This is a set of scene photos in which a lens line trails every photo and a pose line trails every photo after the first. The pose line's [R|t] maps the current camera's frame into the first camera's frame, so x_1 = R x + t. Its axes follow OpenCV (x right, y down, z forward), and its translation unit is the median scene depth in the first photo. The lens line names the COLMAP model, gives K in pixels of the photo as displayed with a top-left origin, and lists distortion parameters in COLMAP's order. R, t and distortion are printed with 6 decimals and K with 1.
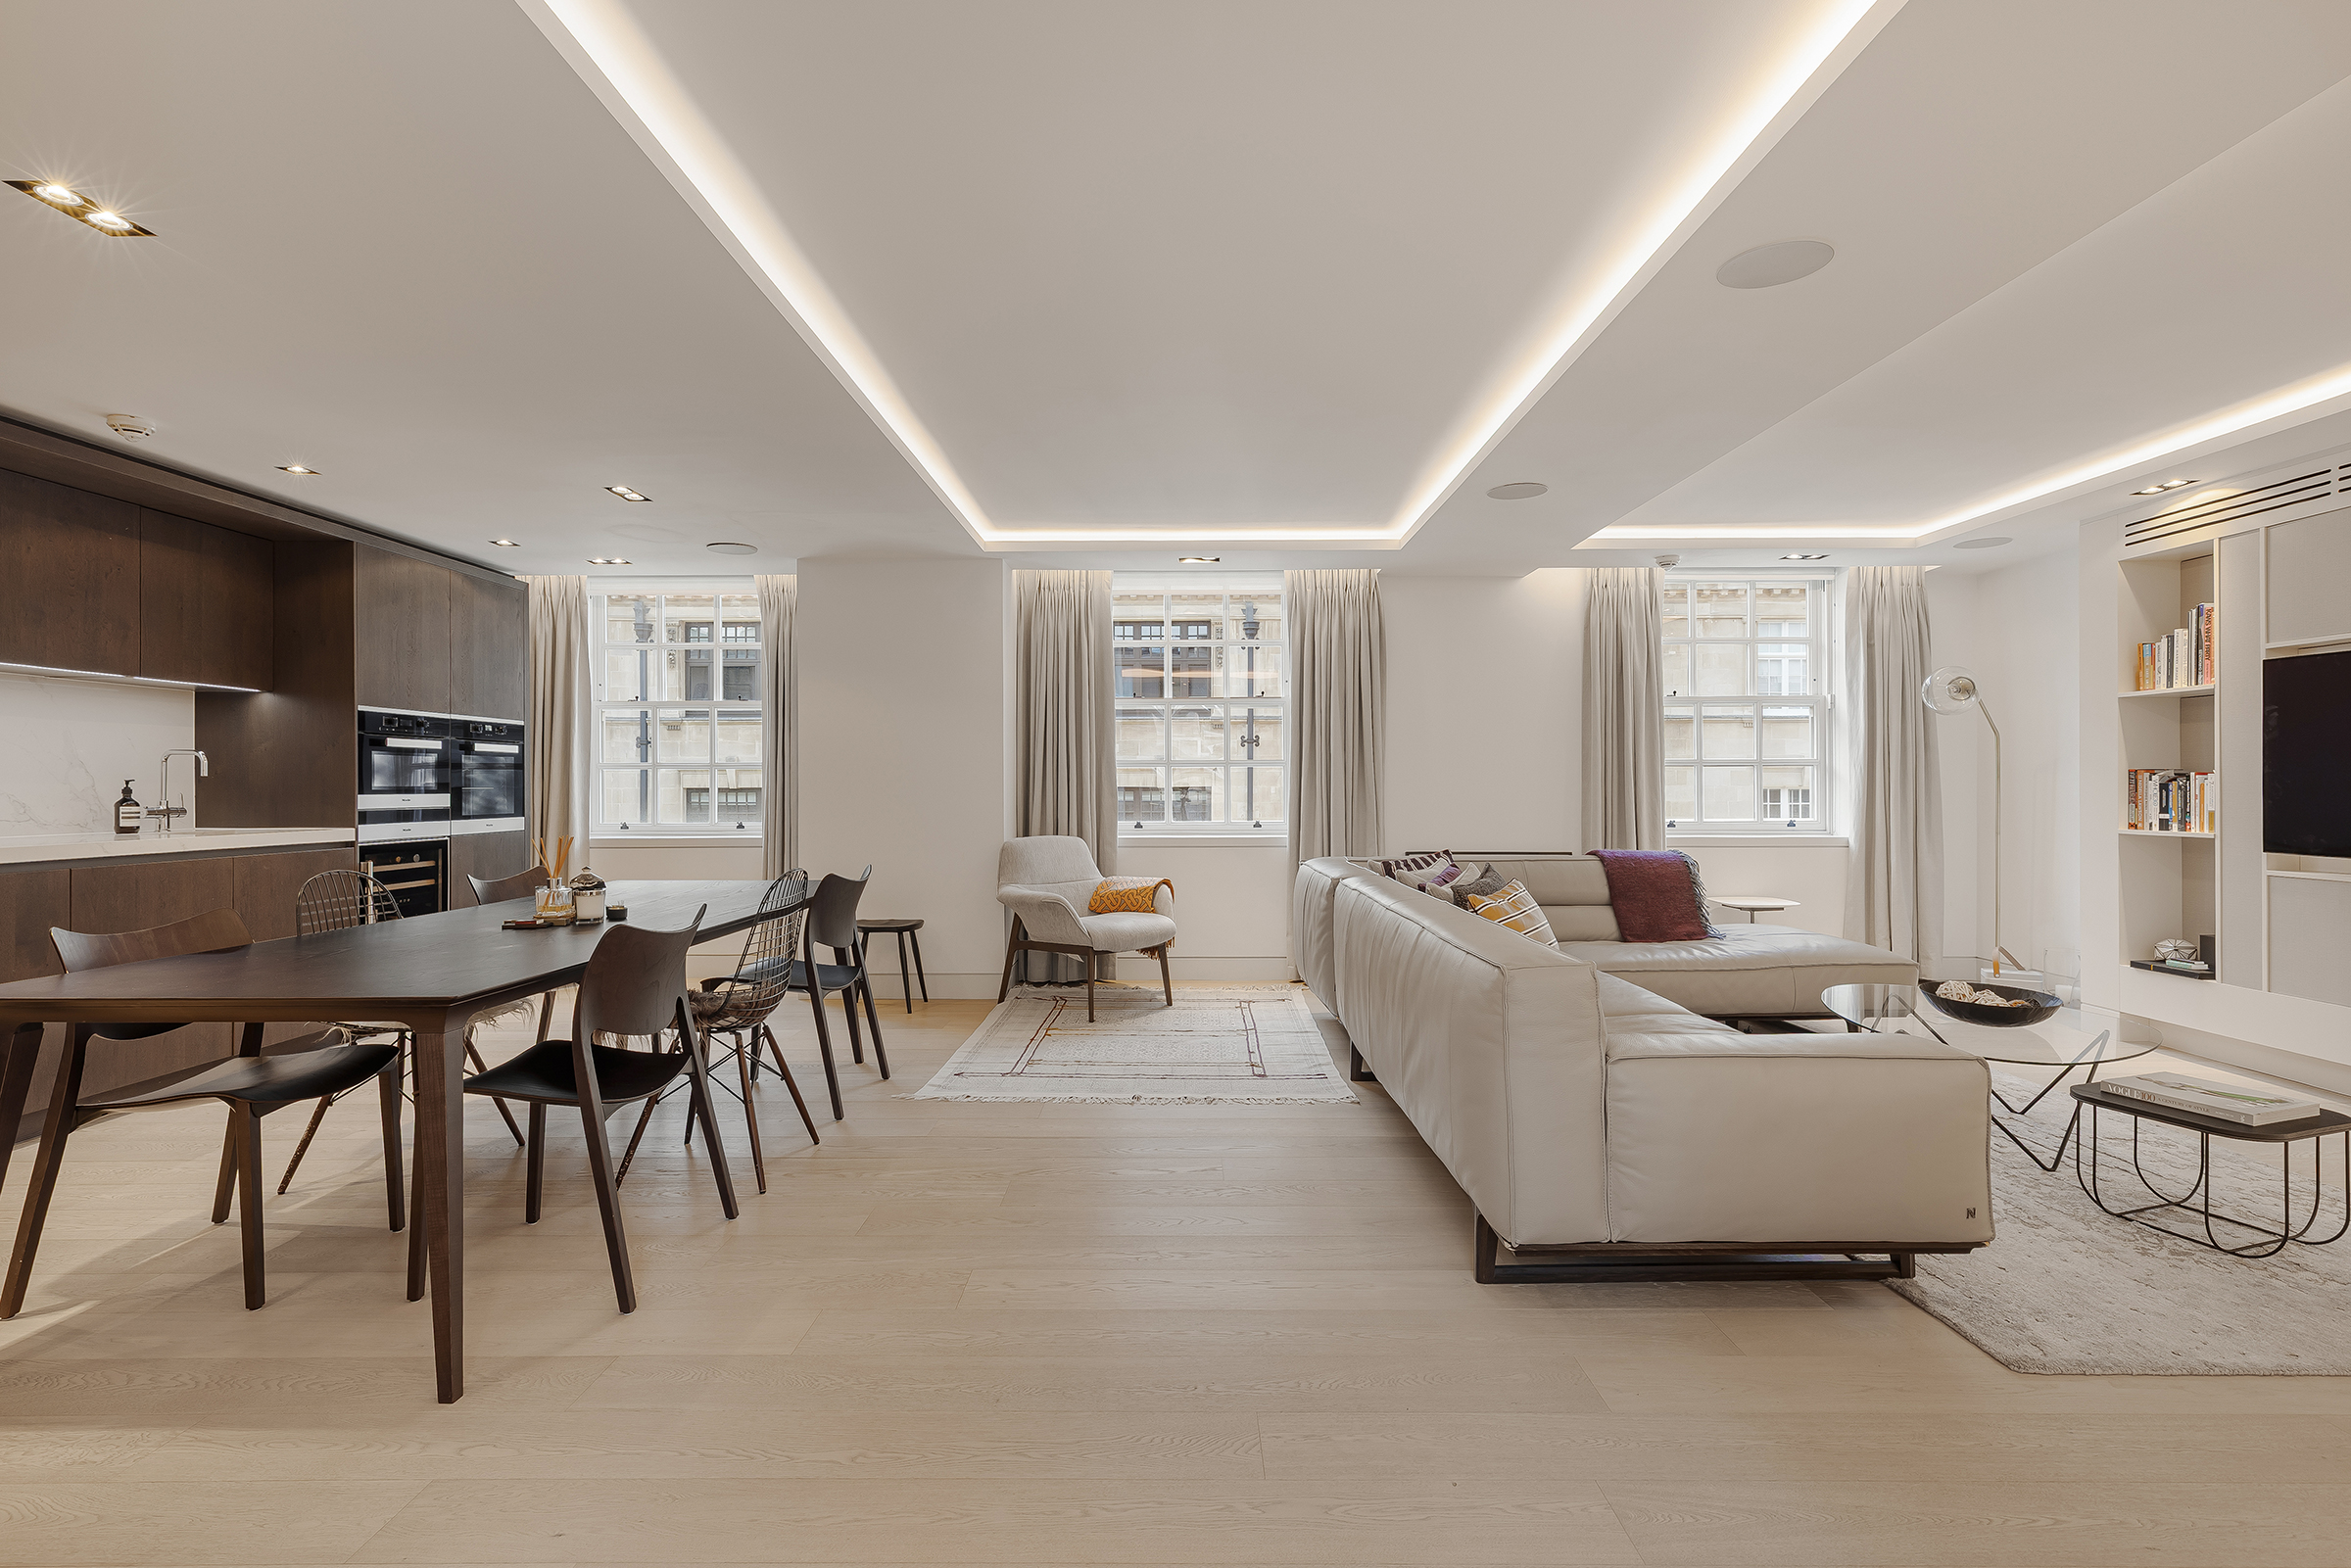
lens RADIAL K [[1082.8, 0, 1177.5], [0, 1082.8, 789.1], [0, 0, 1]] dist [0.004888, -0.001485]
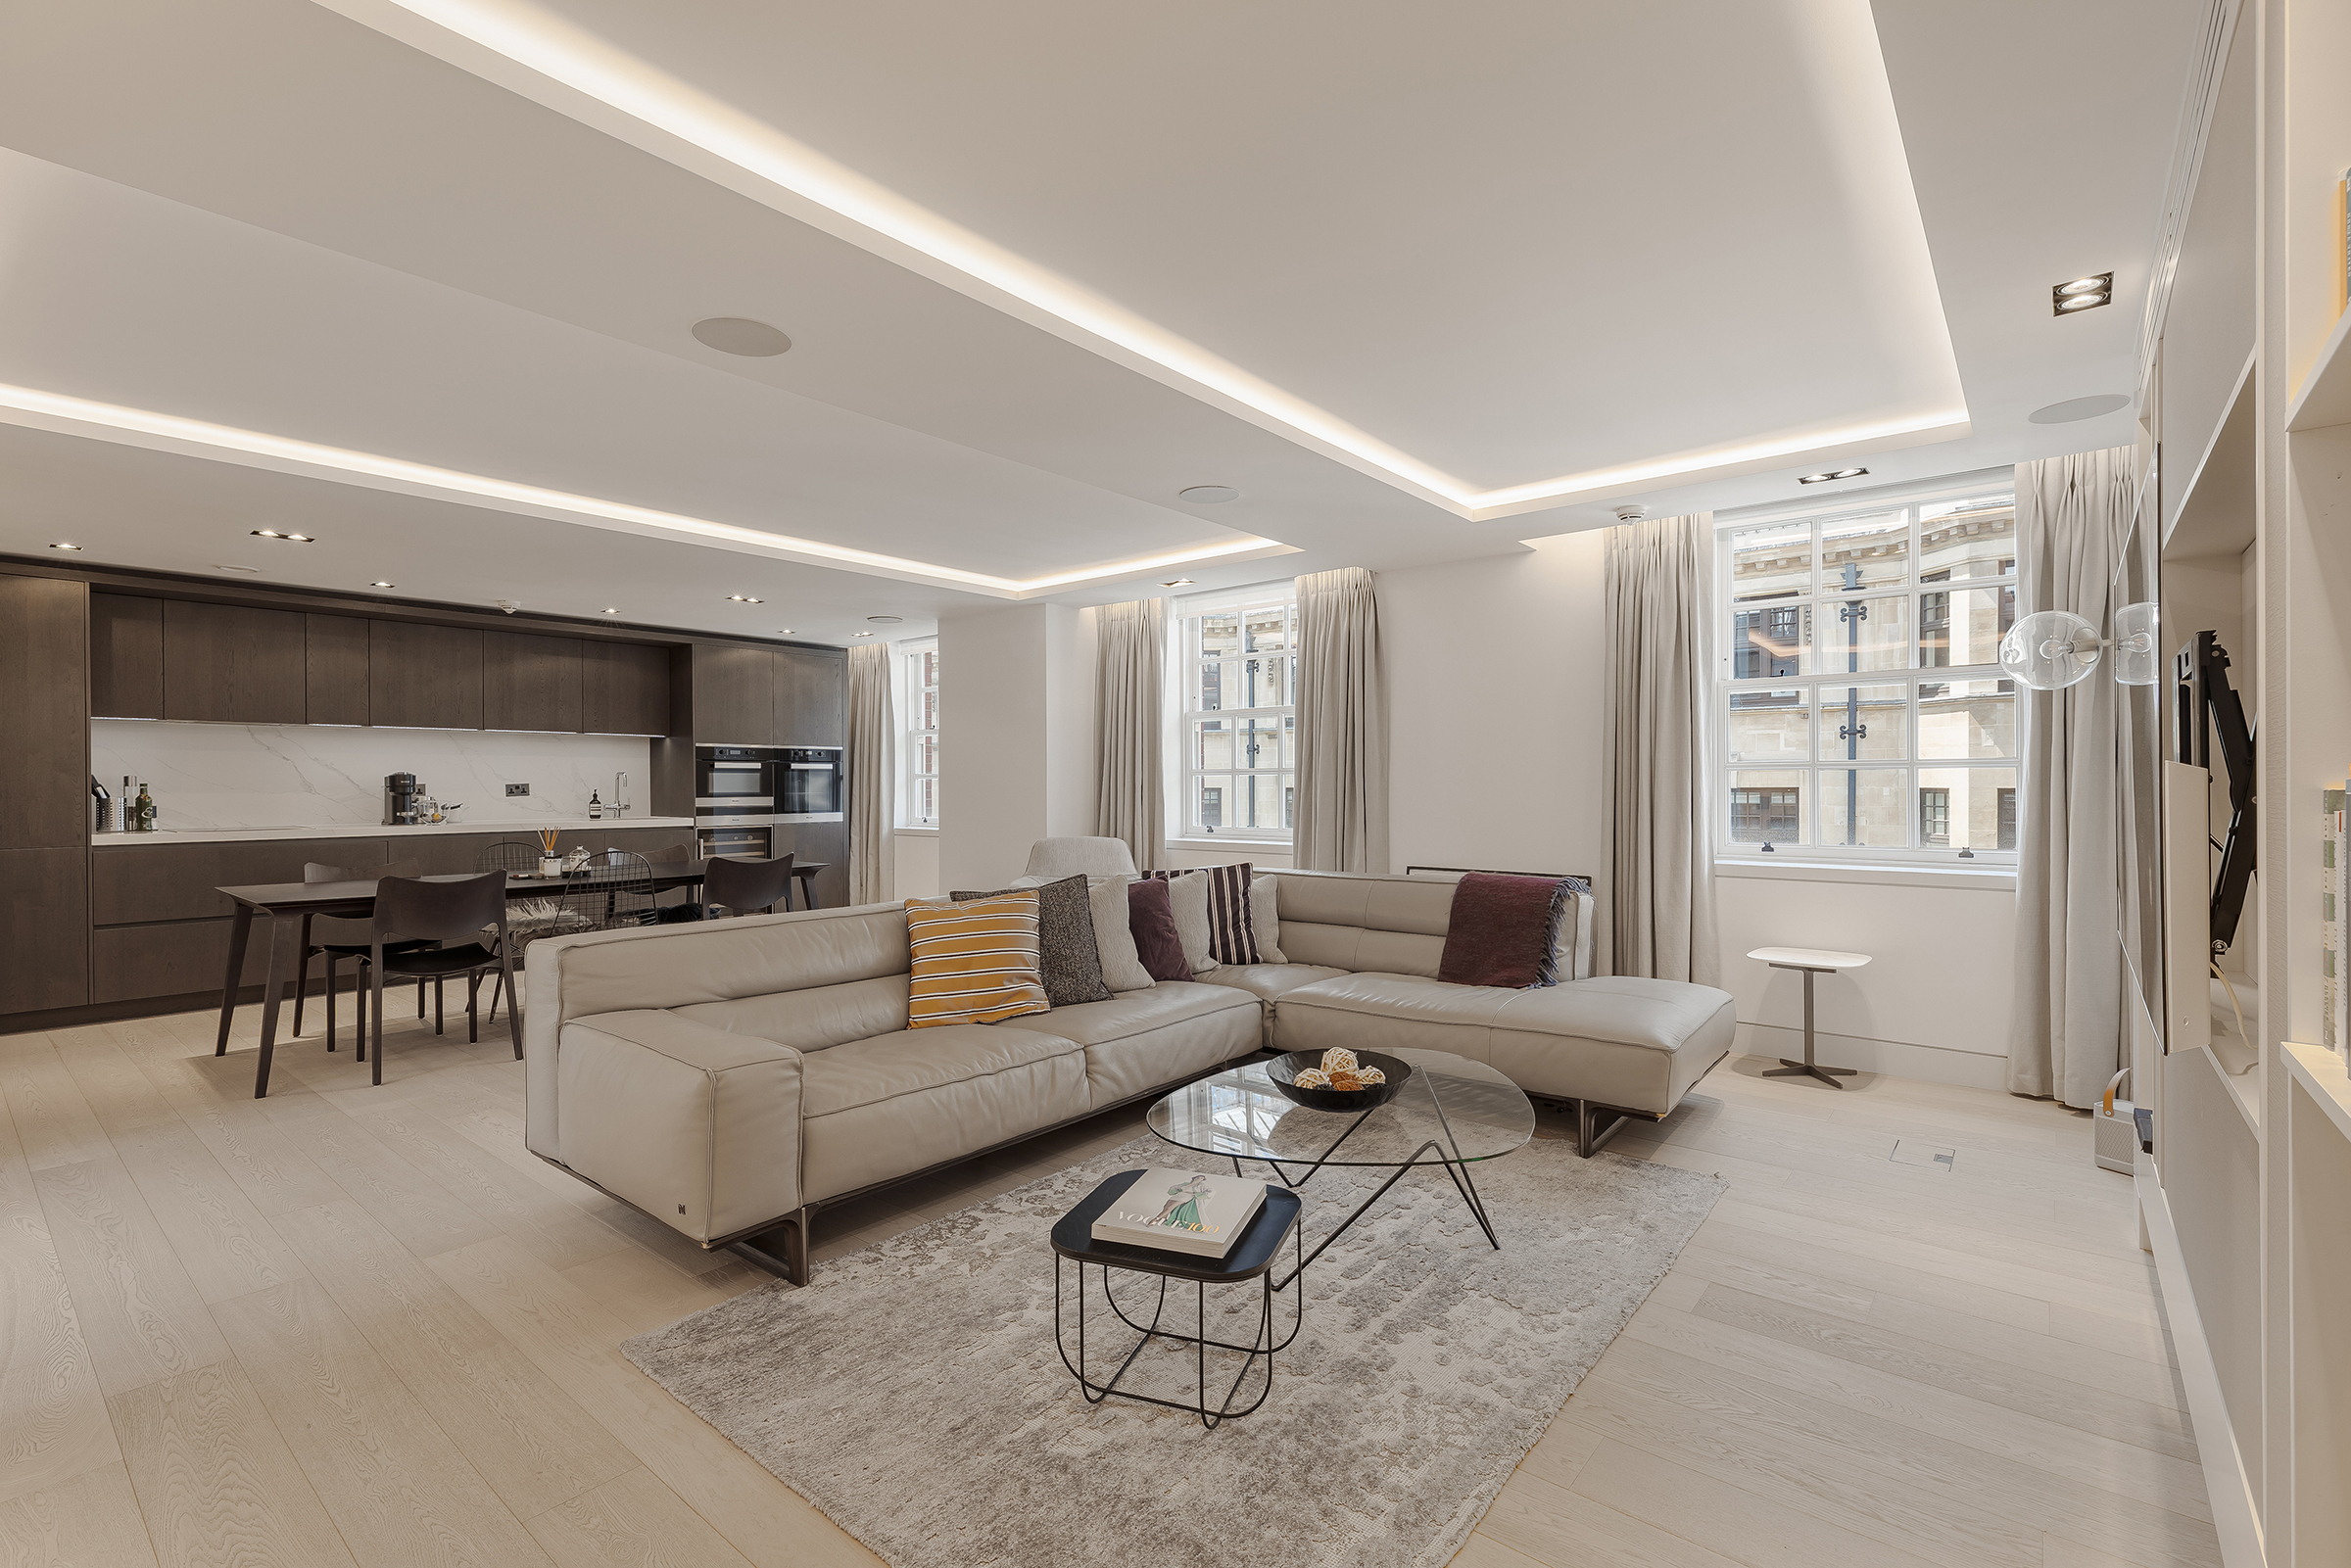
lens RADIAL K [[1082.8, 0, 1164.7], [0, 1082.8, 788.6], [0, 0, 1]] dist [0.004888, -0.001485]
pose [[0.761927, 0.002496, -0.647658, 1.088071], [-0.001236, 0.999996, 0.002400, -0.017452], [0.647662, -0.001029, 0.761927, 0.276349]]
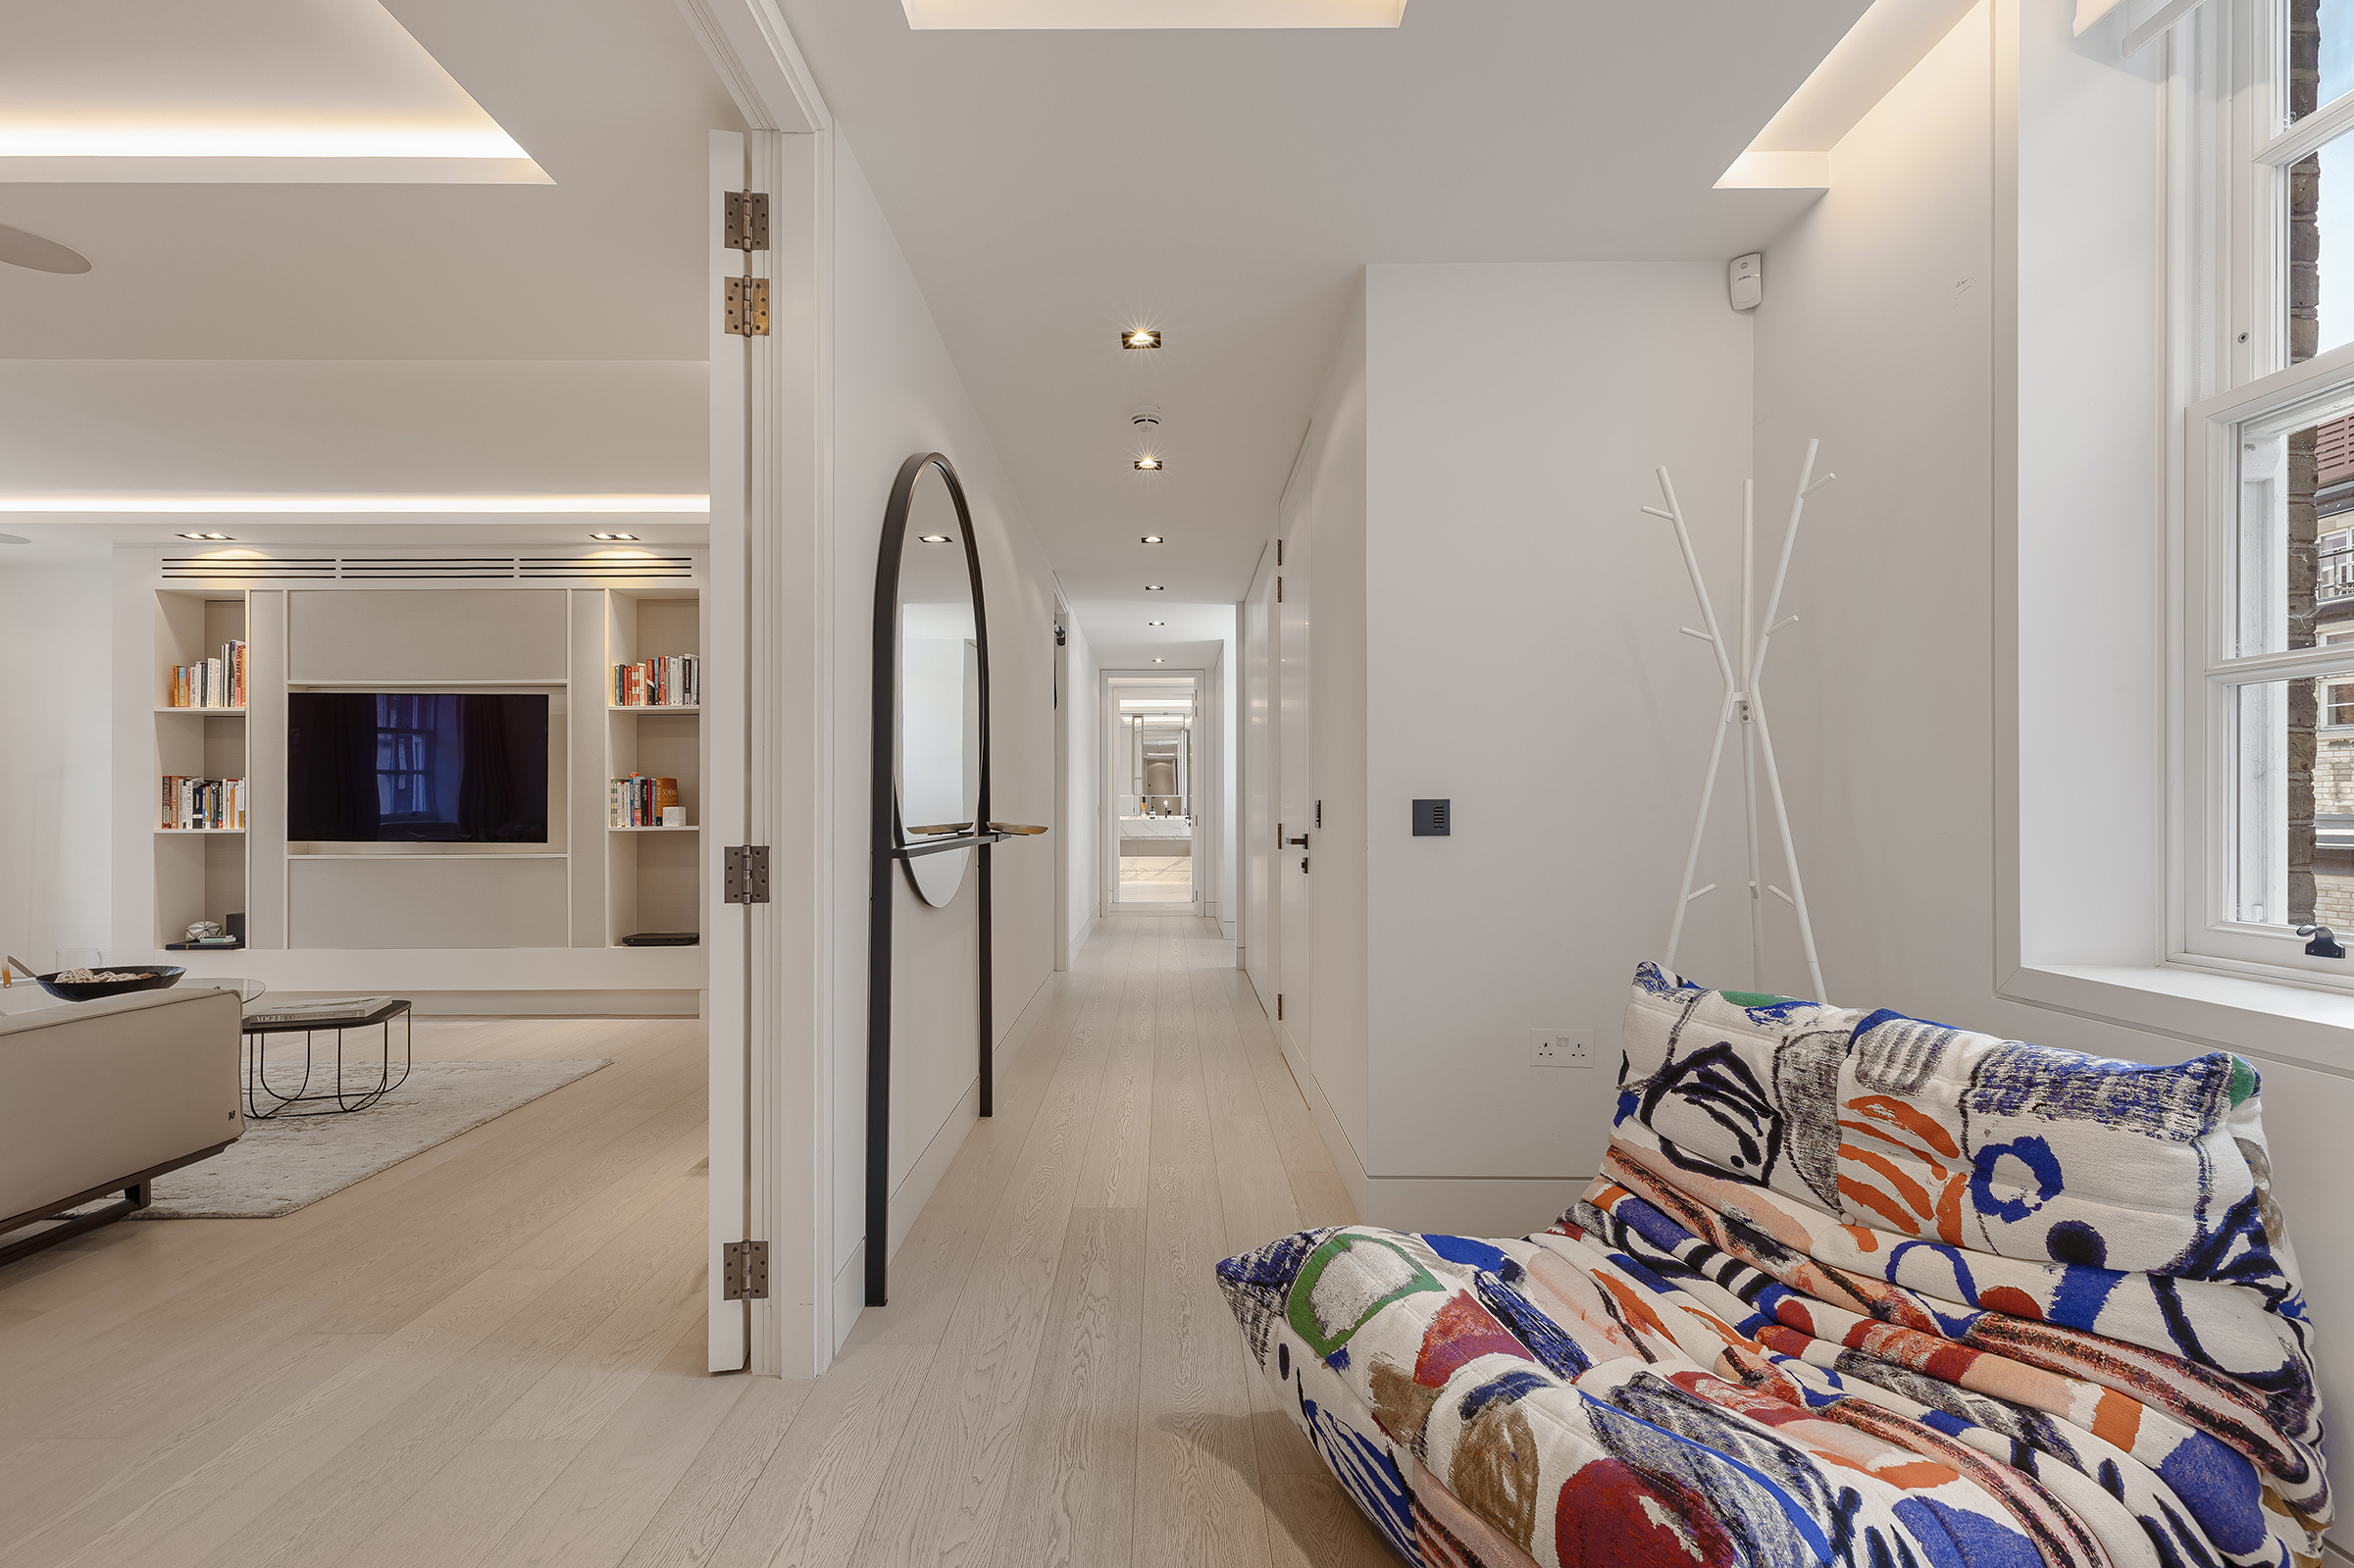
lens RADIAL K [[1084.2, 0, 1168.4], [0, 1084.2, 803.7], [0, 0, 1]] dist [0.004888, -0.001485]
pose [[-0.015716, 0.009712, 0.999829, -0.145859], [0.005153, 0.999940, -0.009632, 0.014751], [-0.999863, 0.005000, -0.015765, -0.013409]]
